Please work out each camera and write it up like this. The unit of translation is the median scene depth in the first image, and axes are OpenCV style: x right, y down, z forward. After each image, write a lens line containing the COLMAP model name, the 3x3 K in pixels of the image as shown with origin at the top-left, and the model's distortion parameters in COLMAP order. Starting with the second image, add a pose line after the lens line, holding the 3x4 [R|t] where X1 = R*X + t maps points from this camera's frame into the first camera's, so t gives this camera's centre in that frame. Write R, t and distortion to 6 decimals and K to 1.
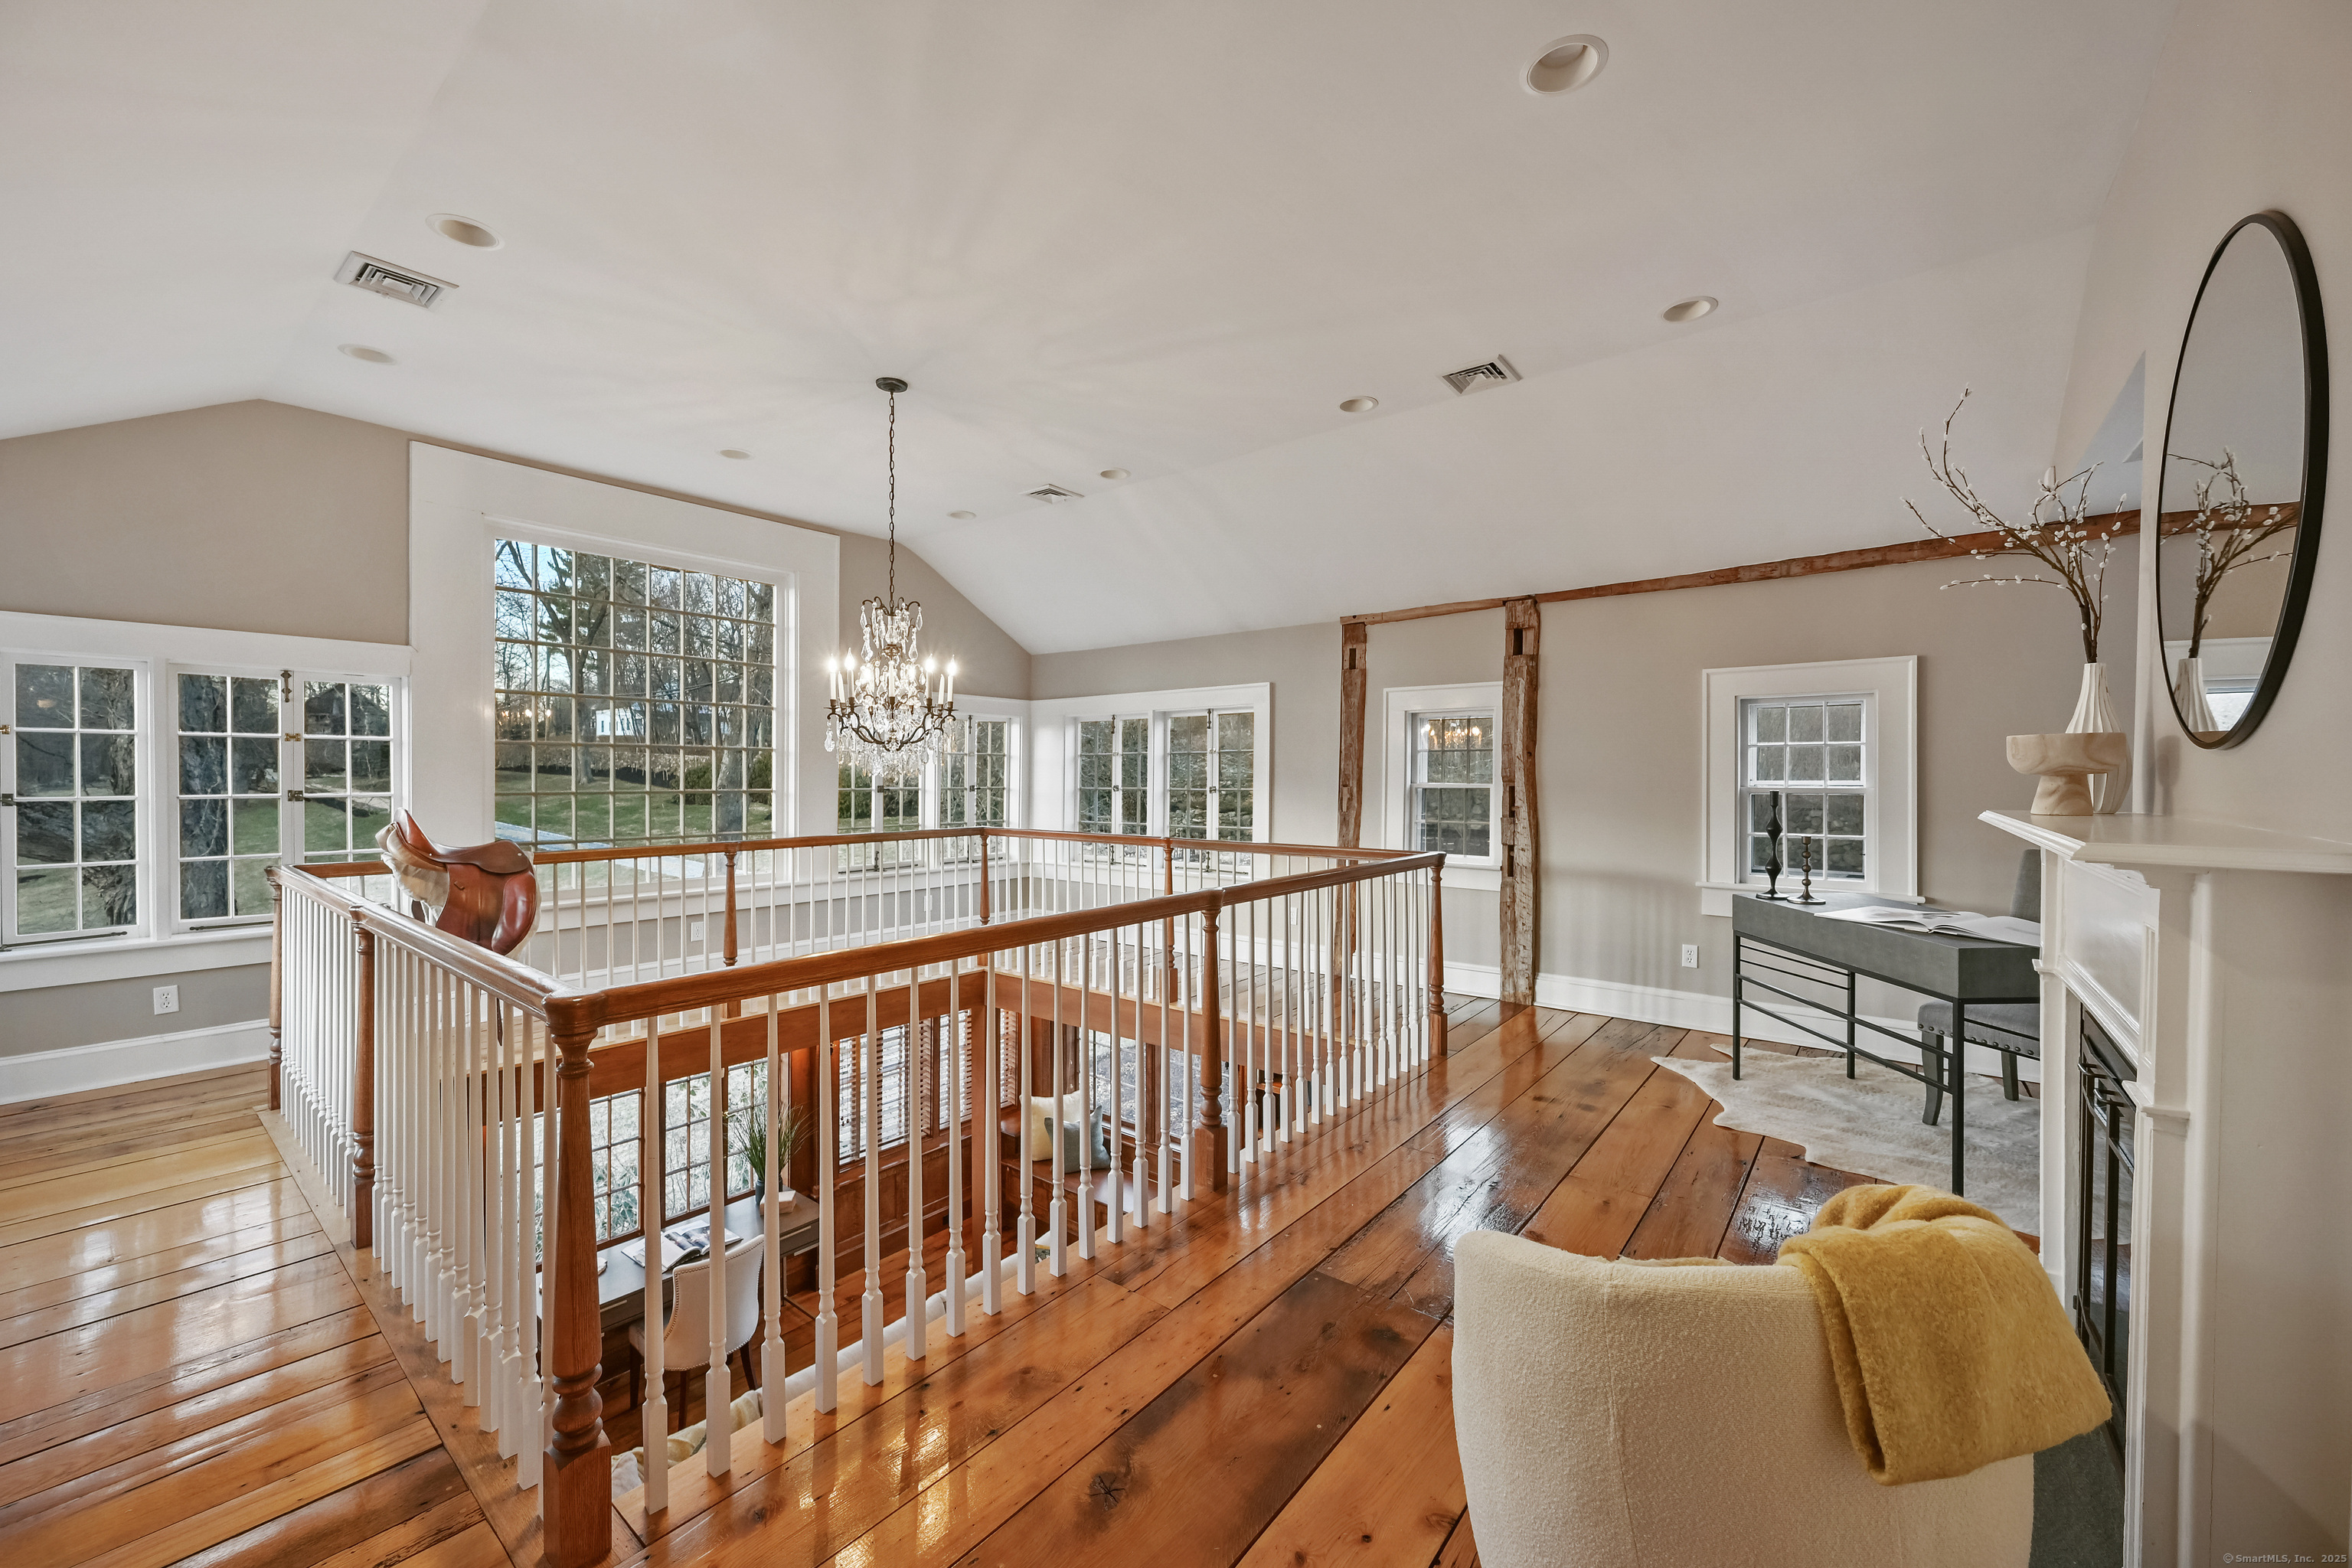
lens RADIAL K [[921.3, 0, 1176.8], [0, 921.3, 780.1], [0, 0, 1]] dist [0.000930, -0.000931]
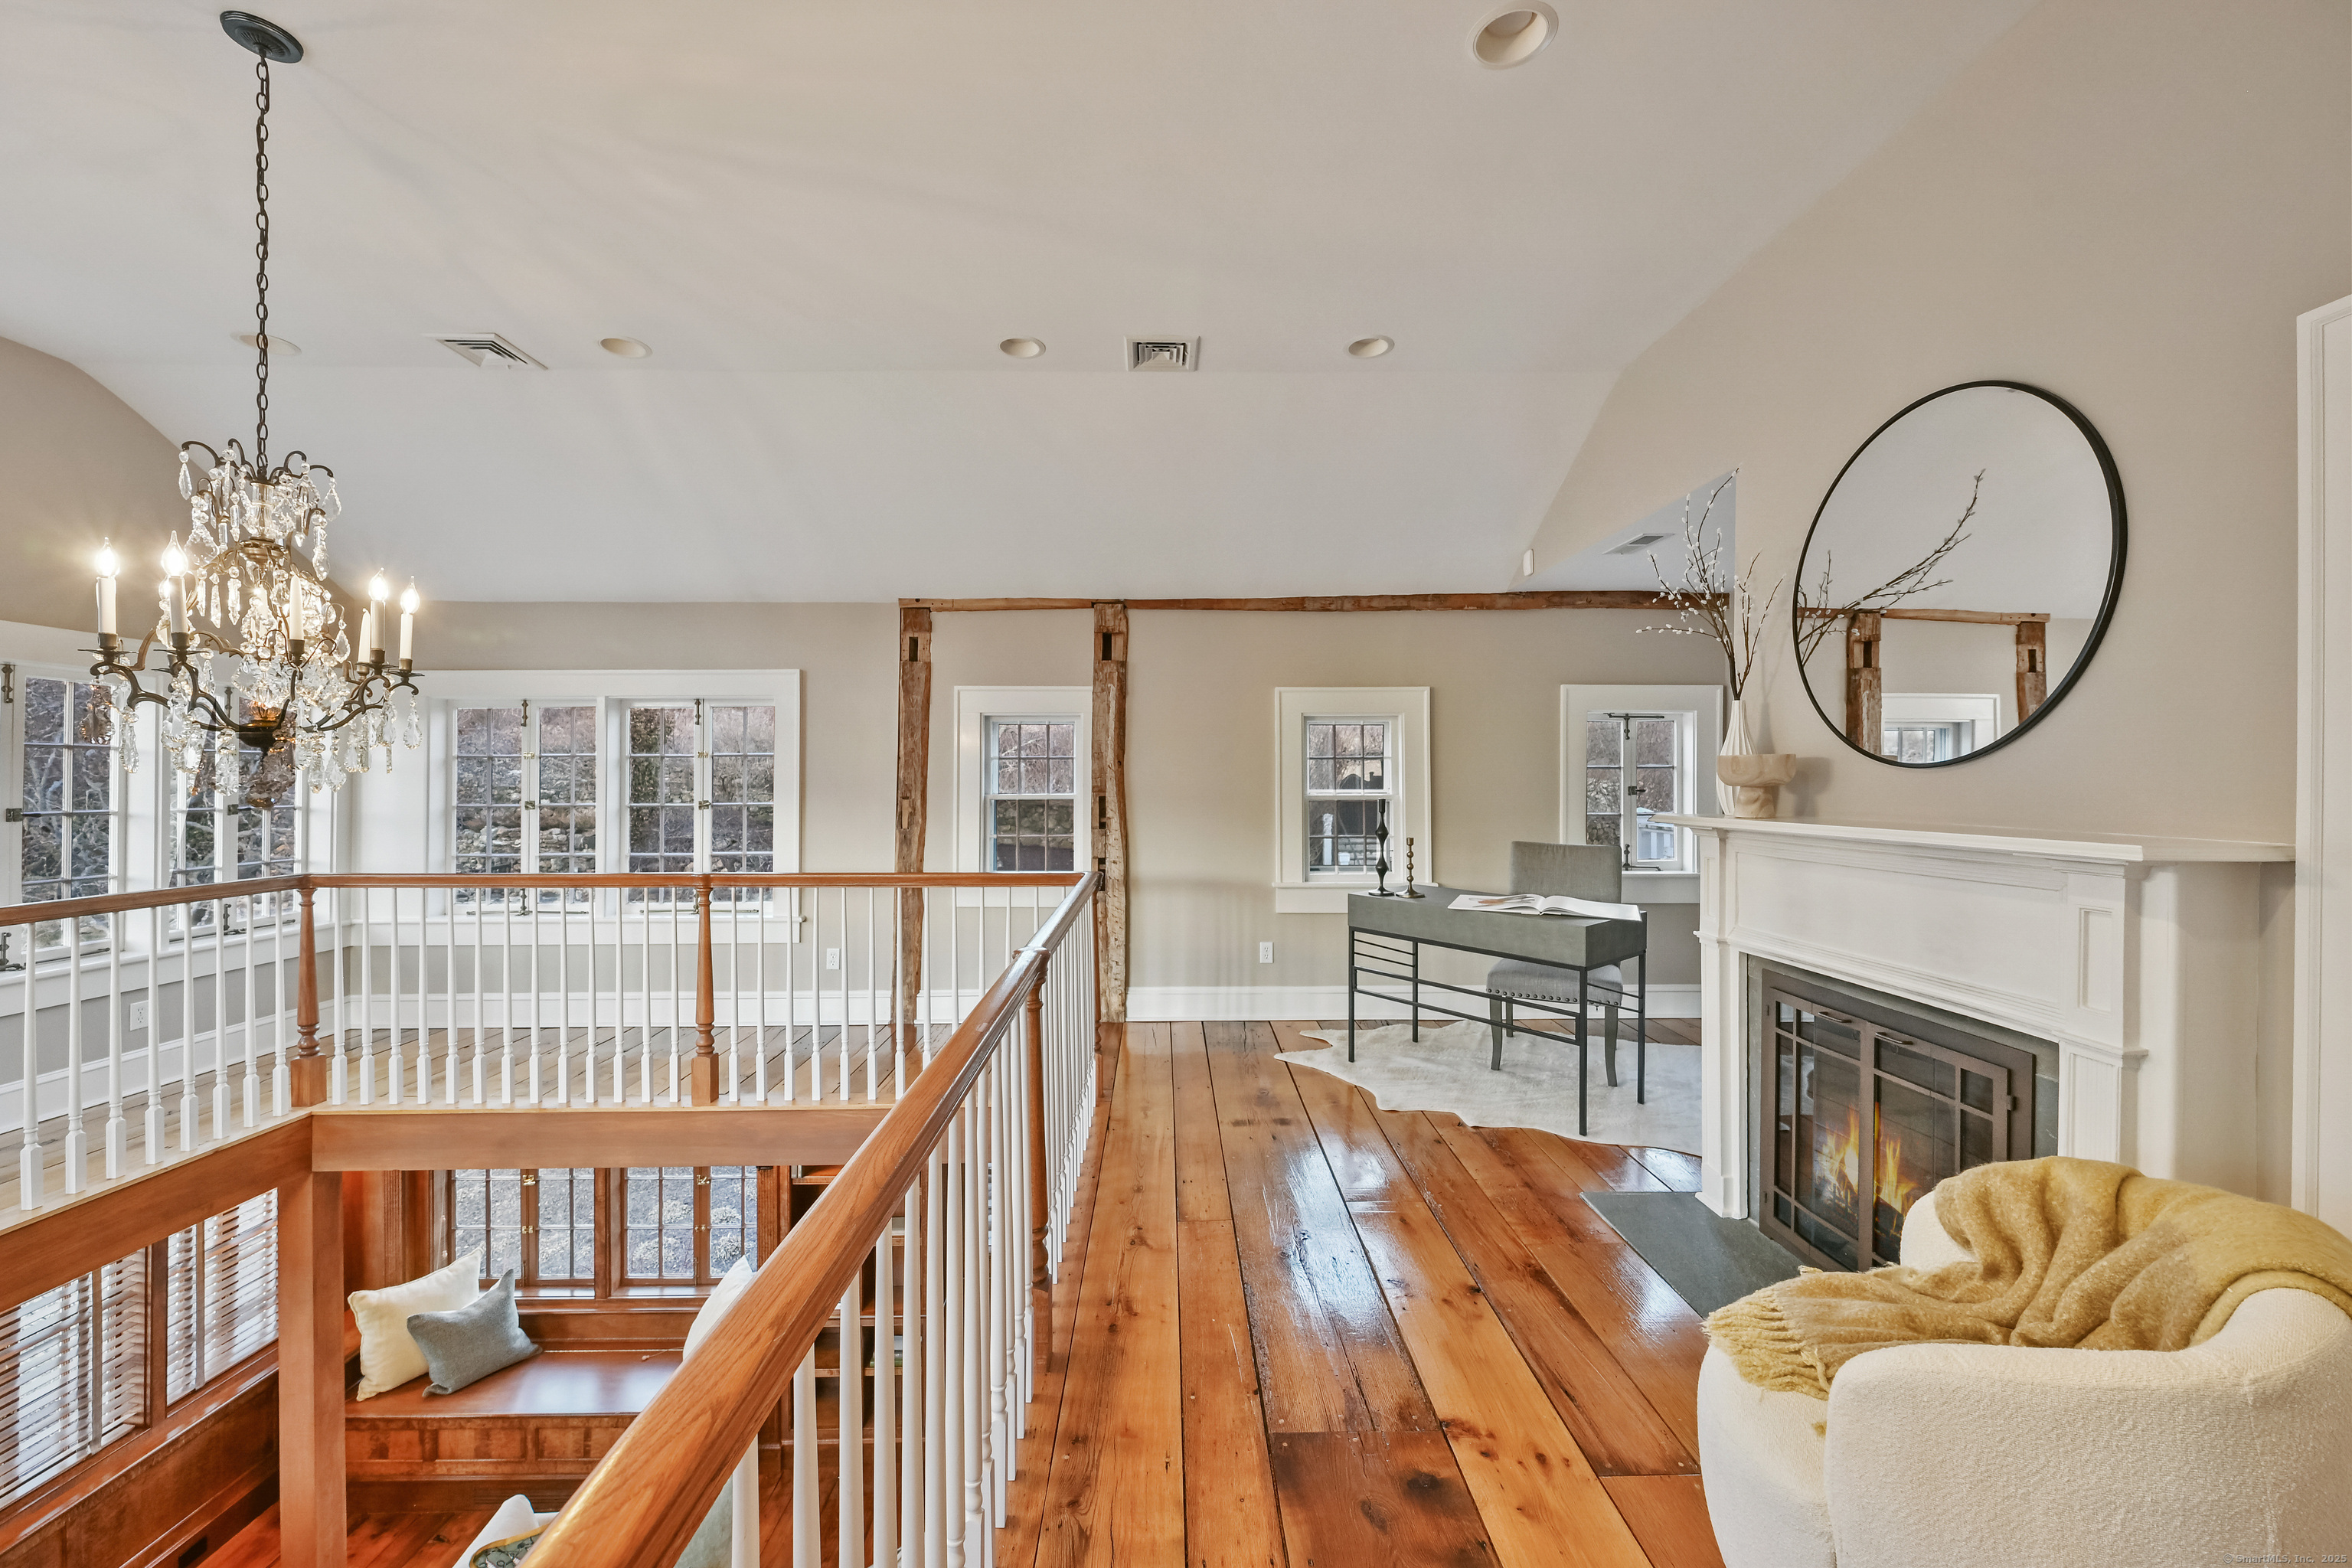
lens RADIAL K [[921.3, 0, 1181.2], [0, 921.3, 783.5], [0, 0, 1]] dist [0.000930, -0.000931]
pose [[0.770122, -0.004204, 0.637883, -0.185424], [0.006686, 0.999977, -0.001481, -0.005050], [-0.637862, 0.005406, 0.770132, 0.210889]]
